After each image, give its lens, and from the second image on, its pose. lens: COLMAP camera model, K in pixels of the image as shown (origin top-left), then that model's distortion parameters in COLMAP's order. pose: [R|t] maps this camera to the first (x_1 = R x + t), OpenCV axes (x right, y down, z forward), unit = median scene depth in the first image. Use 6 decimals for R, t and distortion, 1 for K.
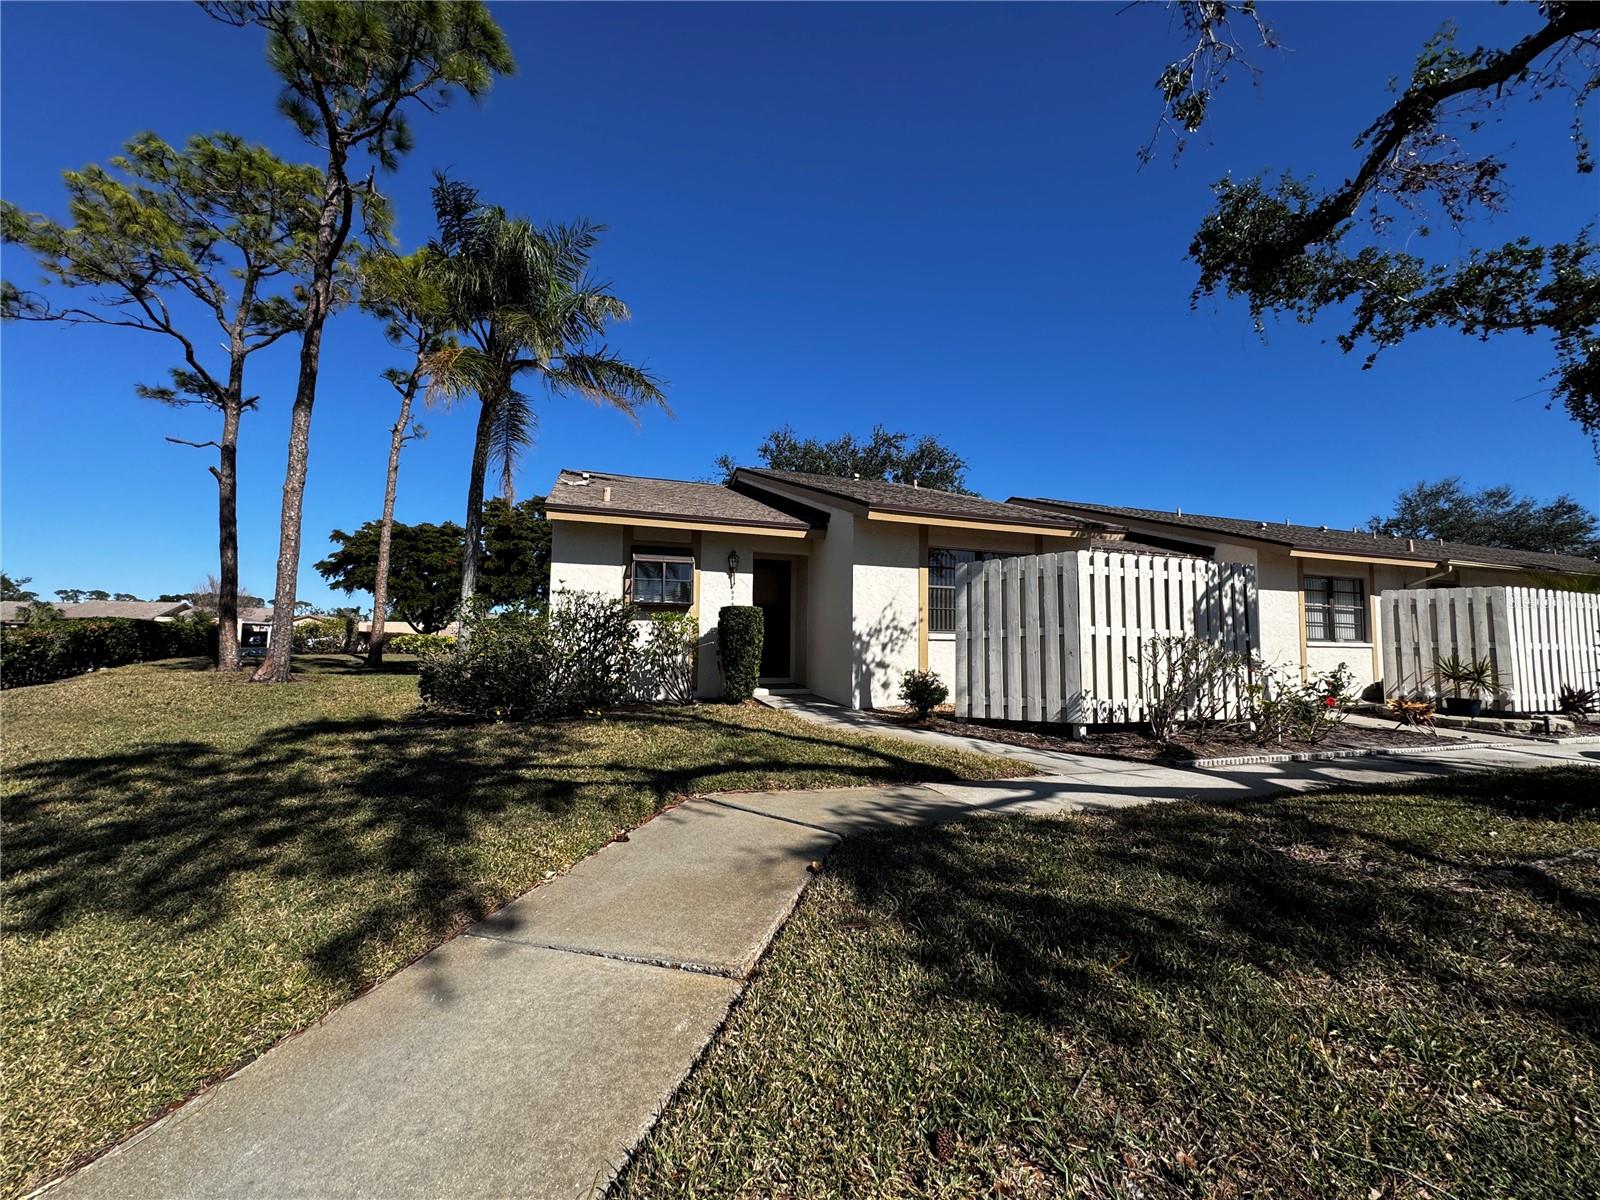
lens RADIAL K [[638.6, 0, 799.6], [0, 638.6, 601.1], [0, 0, 1]] dist [-0.002142, 0.000314]
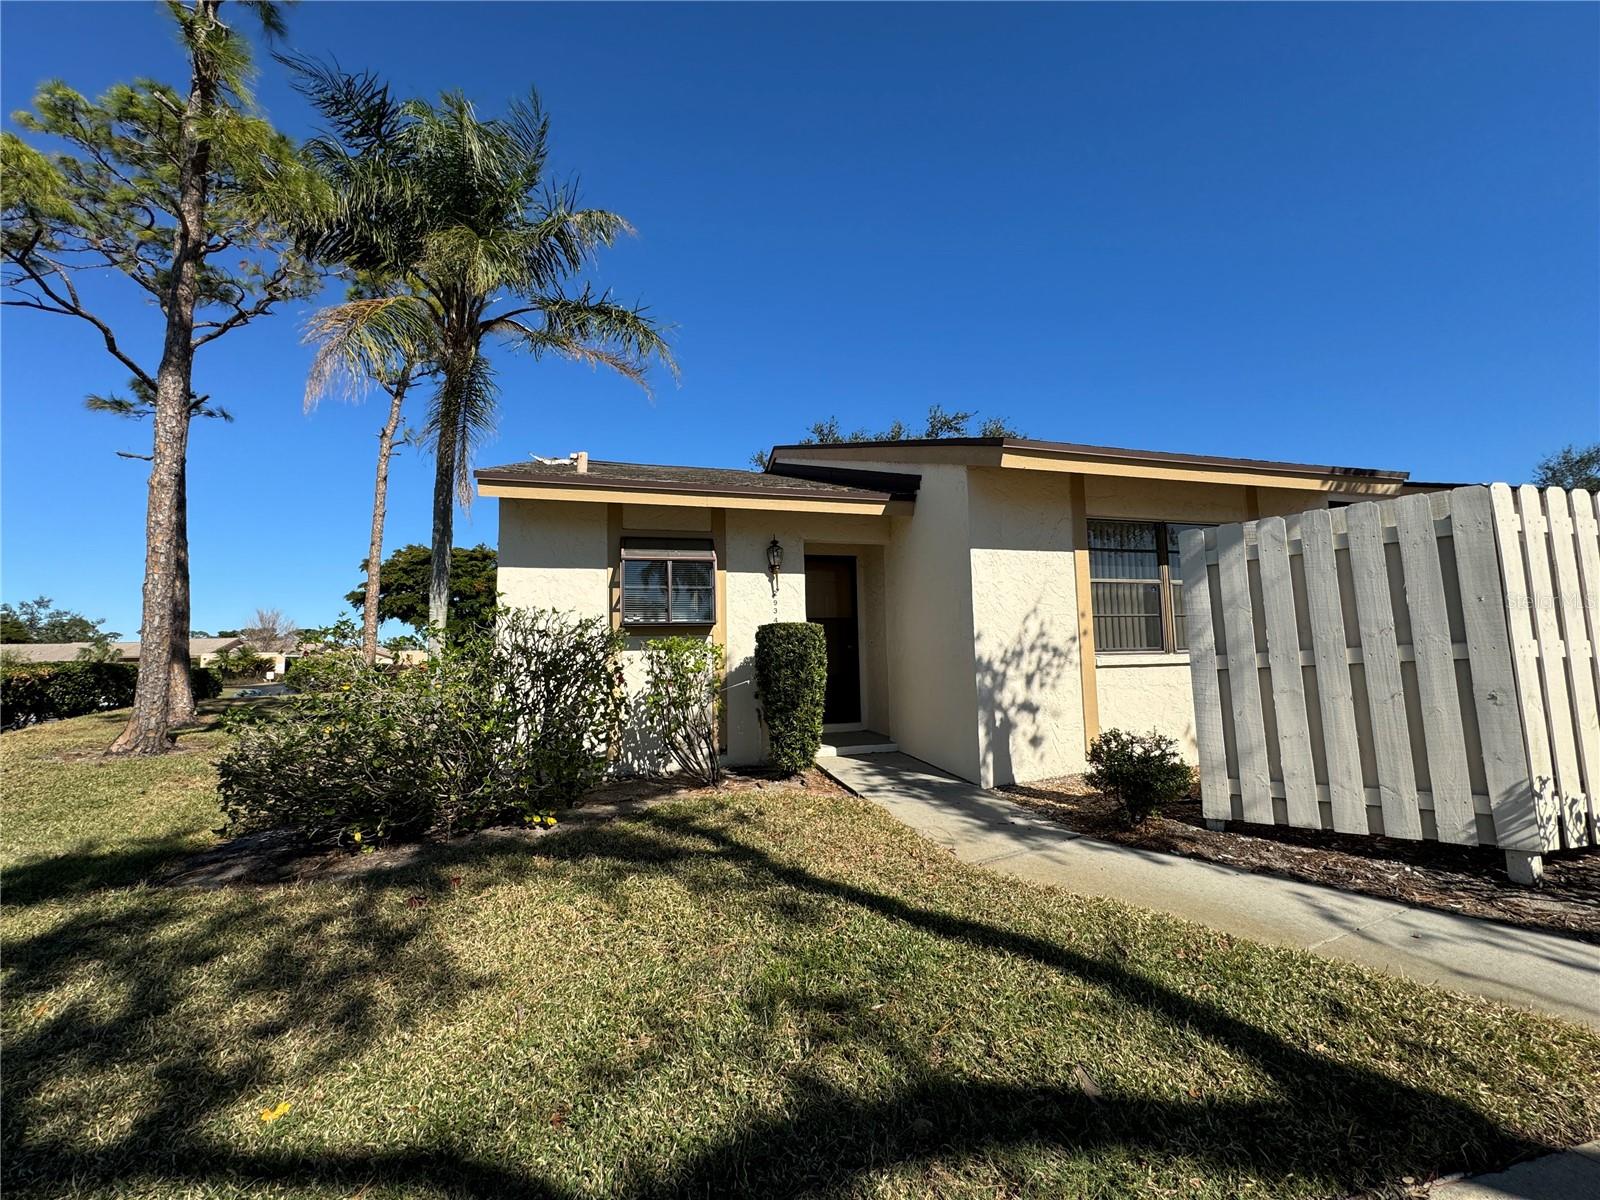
lens RADIAL K [[636.9, 0, 799.5], [0, 636.9, 598.7], [0, 0, 1]] dist [-0.000919, 0.000196]
pose [[0.997263, -0.039600, -0.062437, -0.041263], [0.038021, 0.998931, -0.026273, 0.000394], [0.063411, 0.023827, 0.997703, 0.363801]]
